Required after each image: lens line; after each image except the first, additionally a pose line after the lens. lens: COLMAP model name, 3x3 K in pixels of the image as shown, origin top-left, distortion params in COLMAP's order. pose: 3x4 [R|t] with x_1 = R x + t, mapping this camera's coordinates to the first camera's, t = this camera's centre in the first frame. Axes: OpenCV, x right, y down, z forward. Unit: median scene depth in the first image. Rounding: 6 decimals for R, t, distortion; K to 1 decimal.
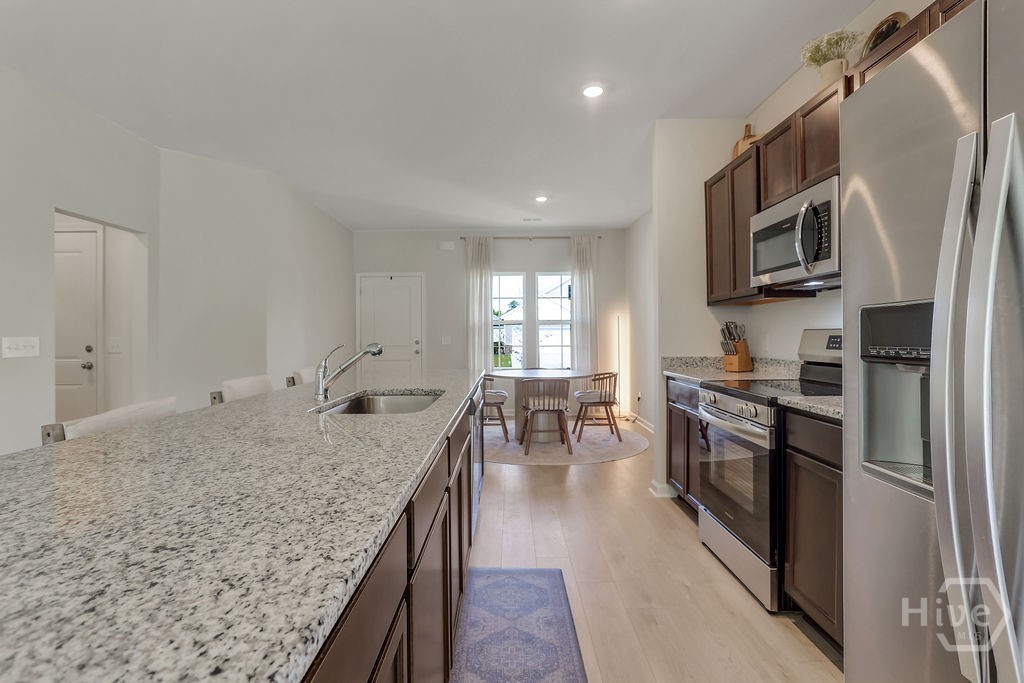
lens RADIAL K [[501.2, 0, 507.4], [0, 501.2, 339.6], [0, 0, 1]] dist [-0.055454, 0.033671]
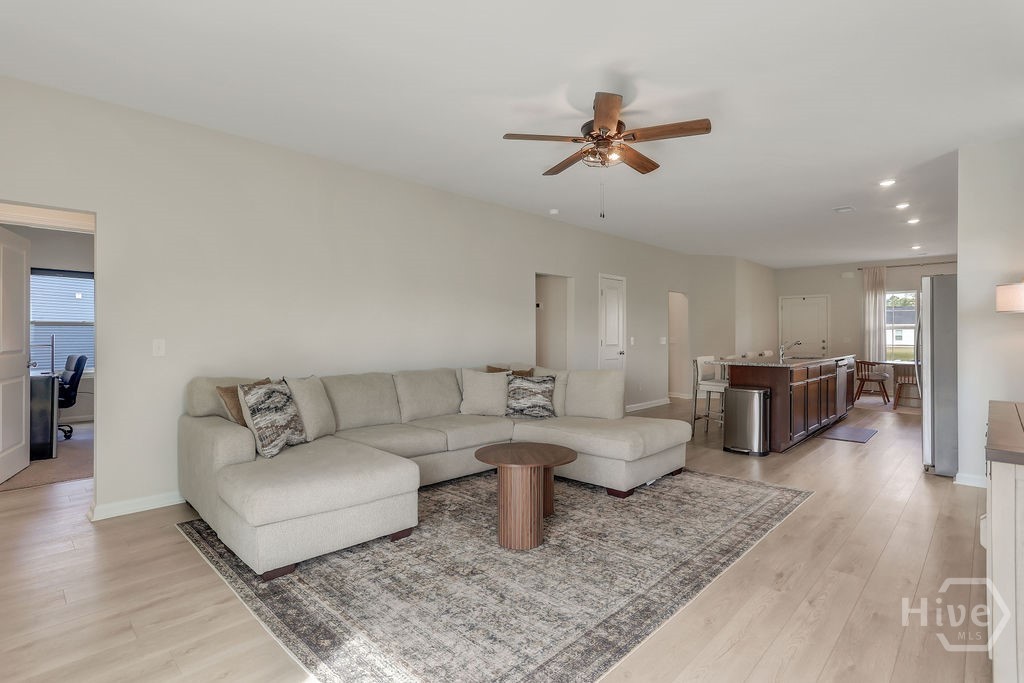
lens RADIAL K [[501.2, 0, 507.4], [0, 501.2, 339.6], [0, 0, 1]] dist [-0.055454, 0.033671]
pose [[0.715604, 0.006674, -0.698474, 0.210615], [-0.006452, 0.999975, 0.002945, 0.001377], [0.698476, 0.002399, 0.715630, -0.879405]]
